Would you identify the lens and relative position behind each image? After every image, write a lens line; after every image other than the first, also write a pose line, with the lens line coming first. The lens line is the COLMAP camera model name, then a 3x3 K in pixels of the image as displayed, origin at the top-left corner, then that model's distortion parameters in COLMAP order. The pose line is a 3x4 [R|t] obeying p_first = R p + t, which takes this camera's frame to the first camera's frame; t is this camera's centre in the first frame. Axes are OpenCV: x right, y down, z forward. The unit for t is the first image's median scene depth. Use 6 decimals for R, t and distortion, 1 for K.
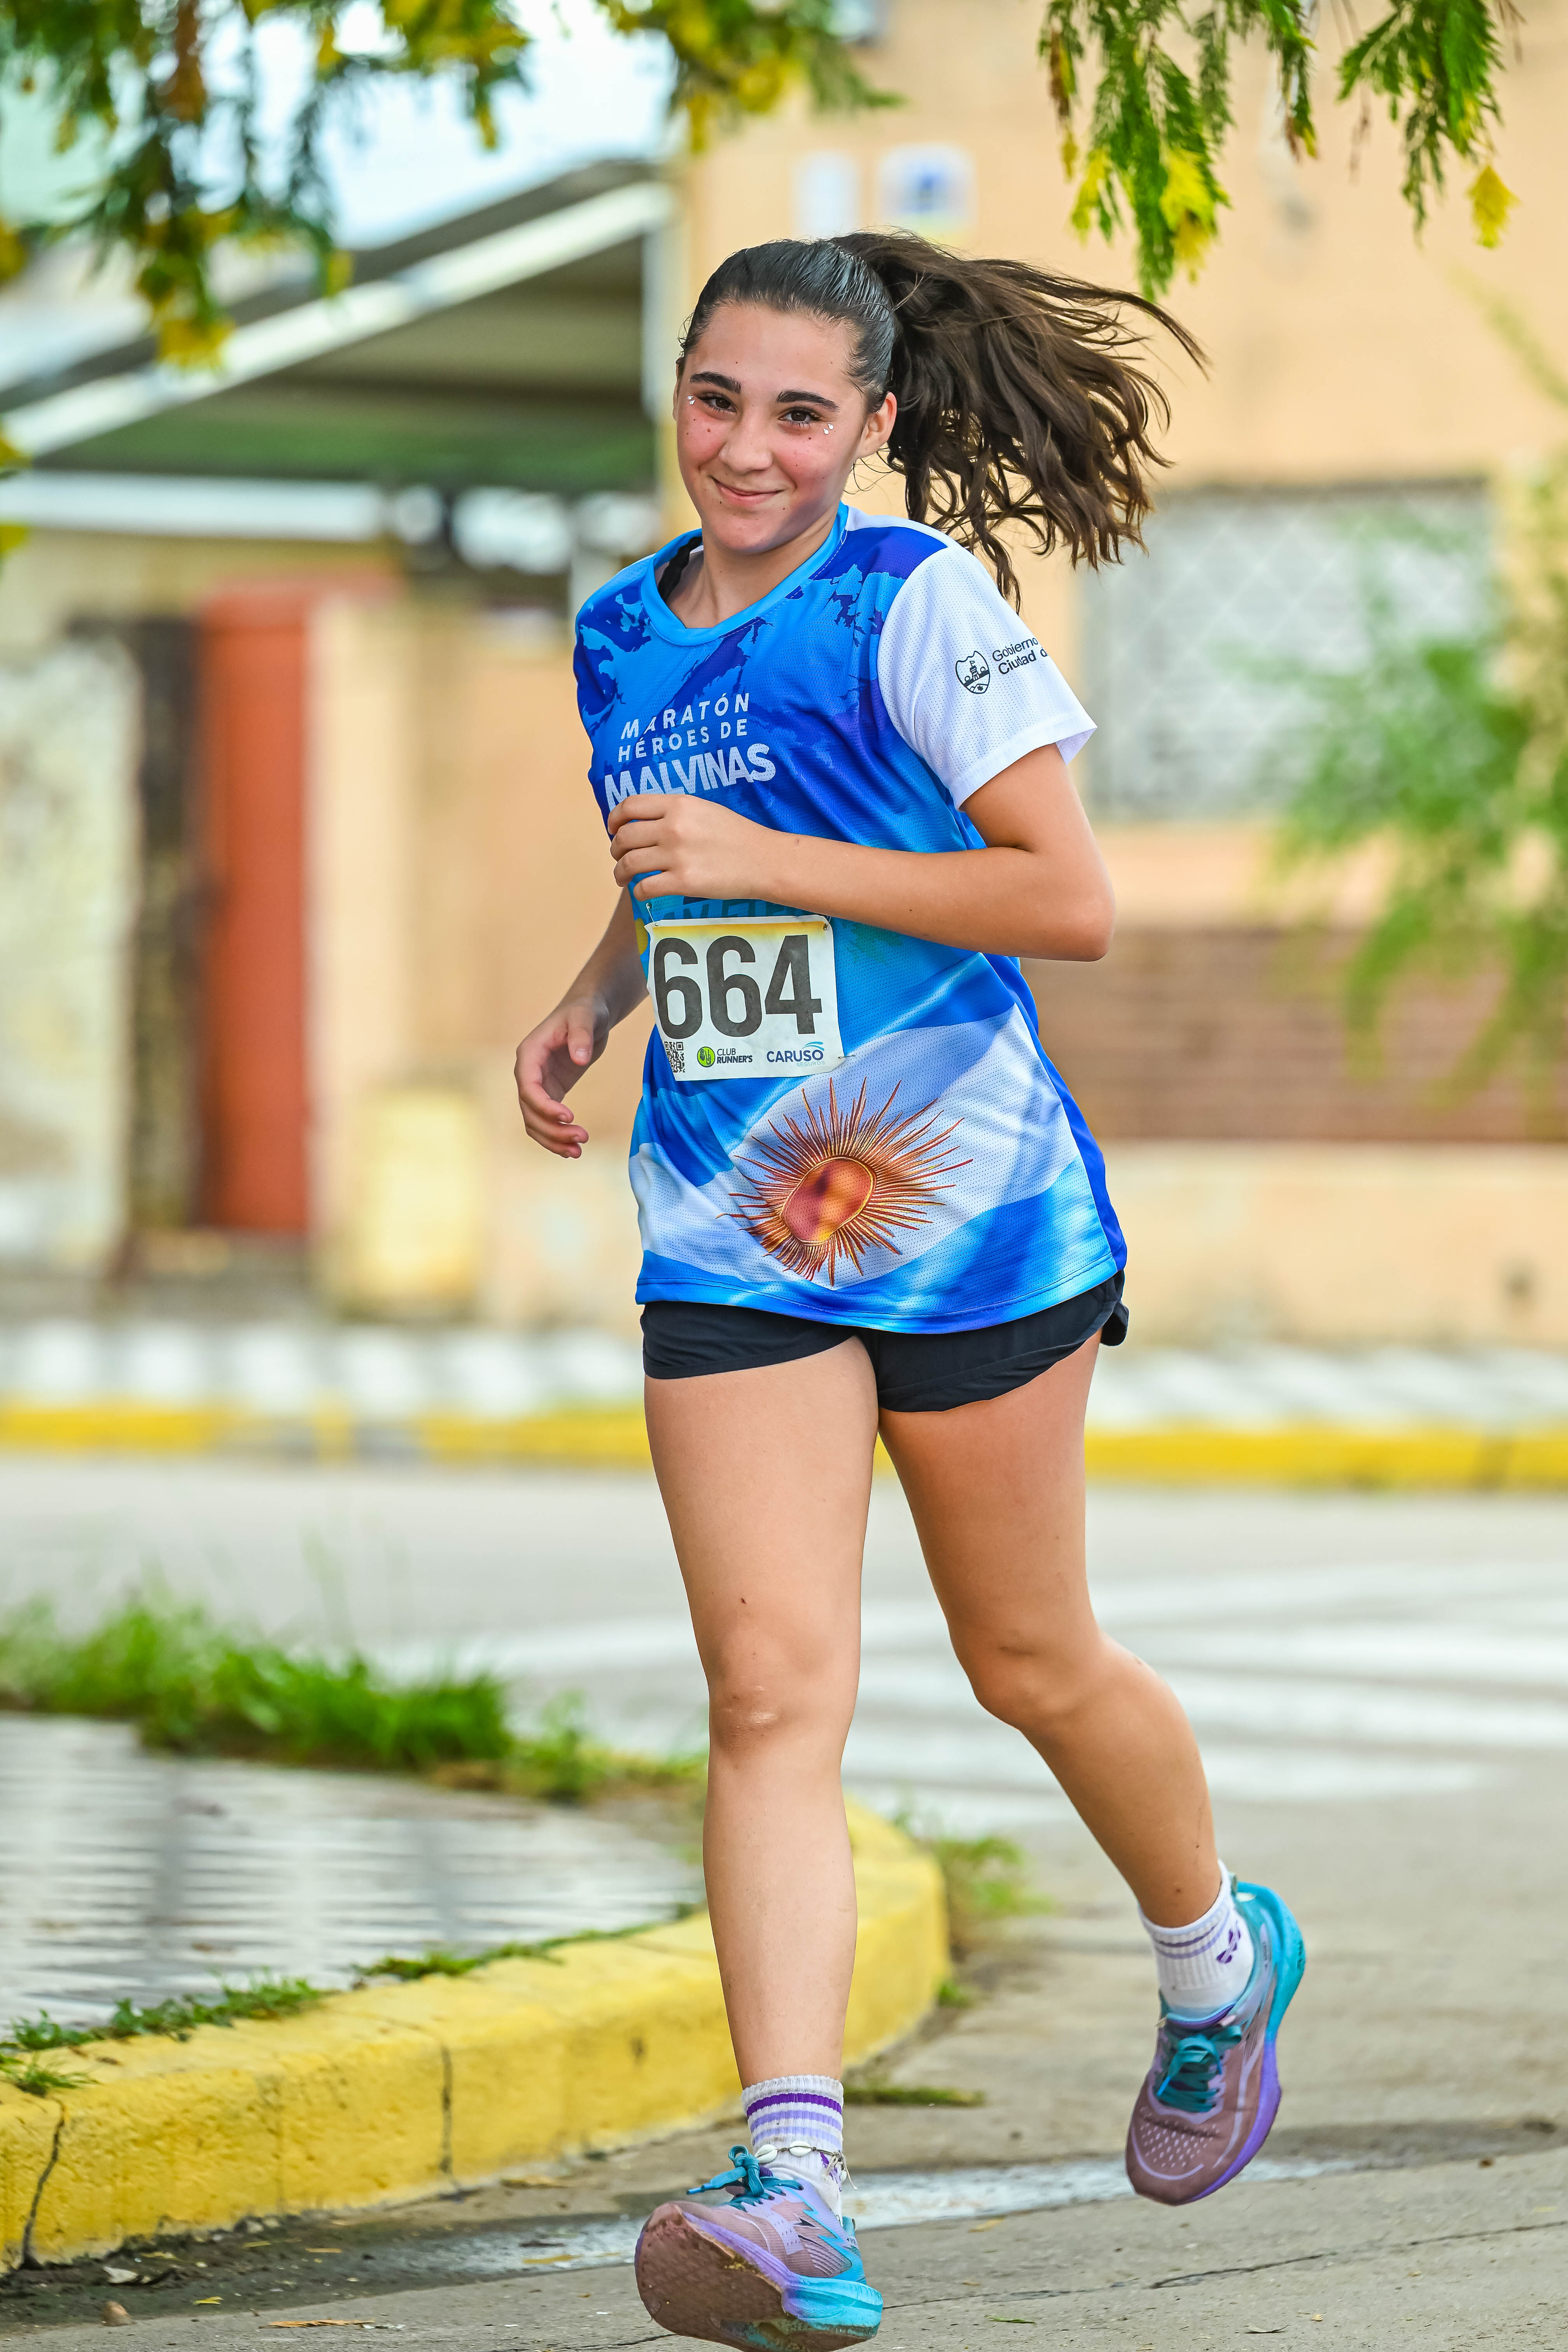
lens RADIAL K [[12220.6, 0, 784.3], [0, 12220.6, 1176.4], [0, 0, 1]] dist [-0.283435, 0.000000]
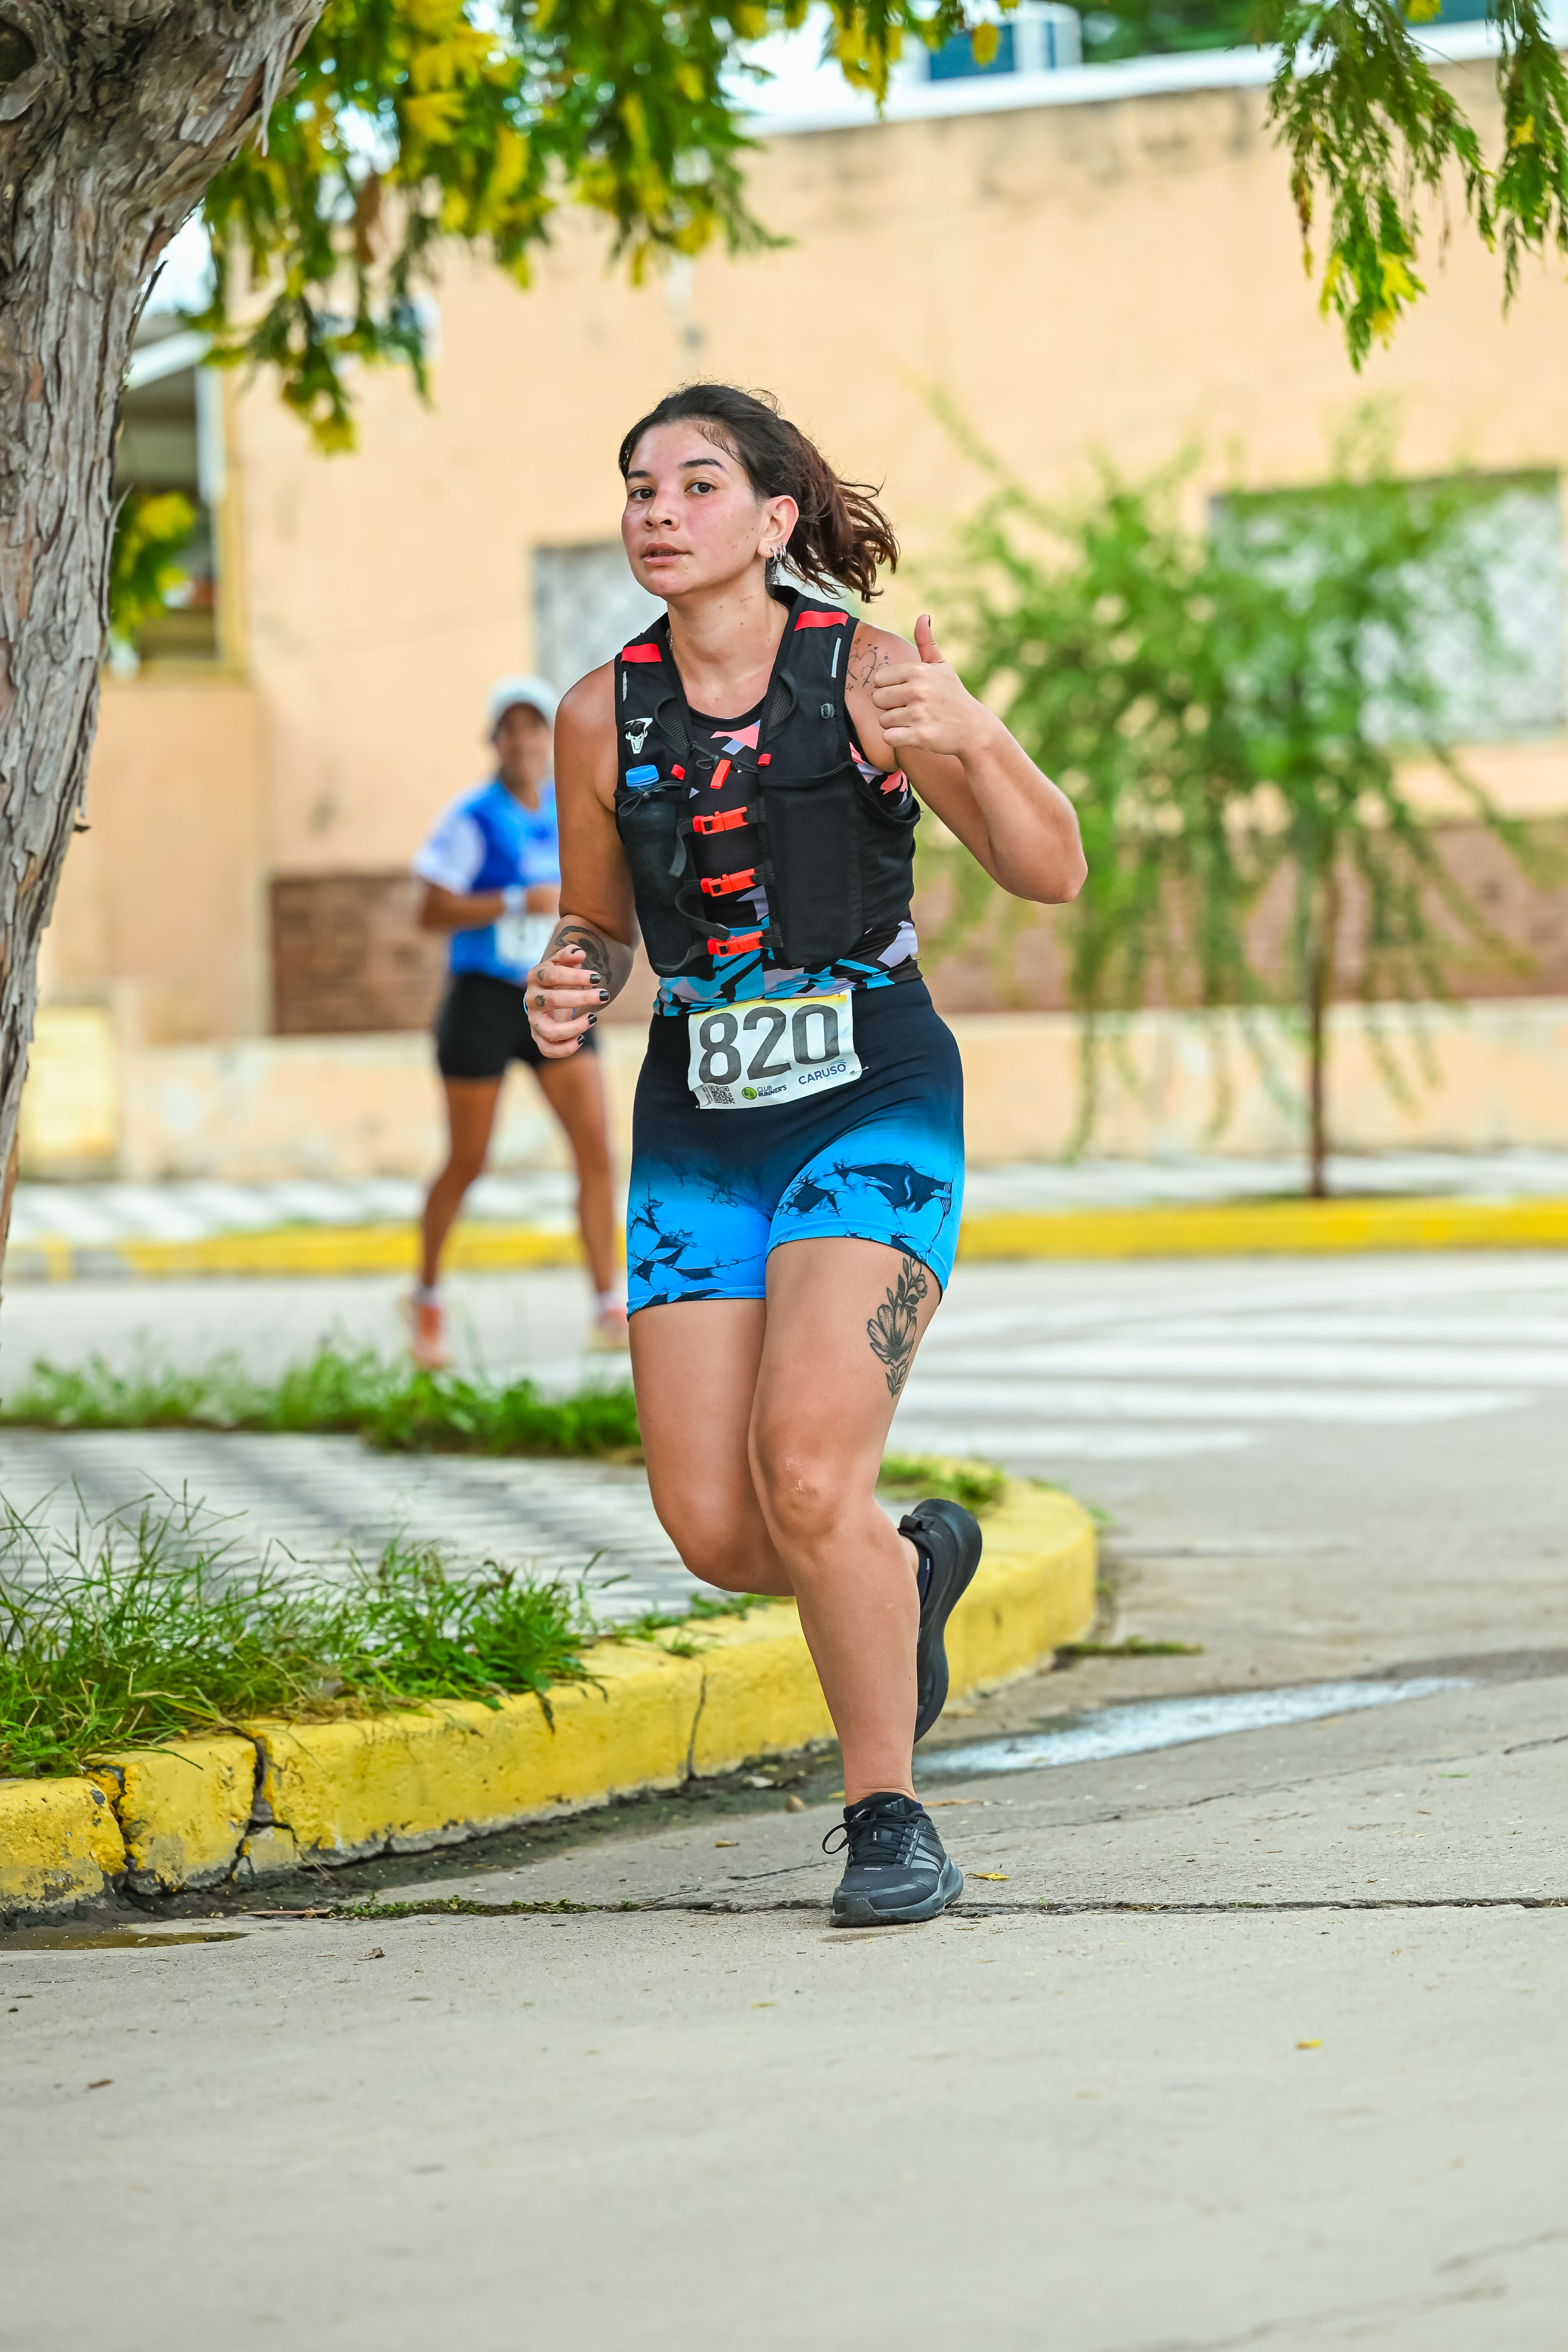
lens RADIAL K [[9149.0, 0, 783.4], [0, 9149.0, 1176.0], [0, 0, 1]] dist [-0.218273, 0.000000]
pose [[0.996069, -0.040273, 0.078900, -0.125571], [0.039364, 0.999140, 0.013043, 0.006163], [-0.079358, -0.009886, 0.996797, -0.050777]]
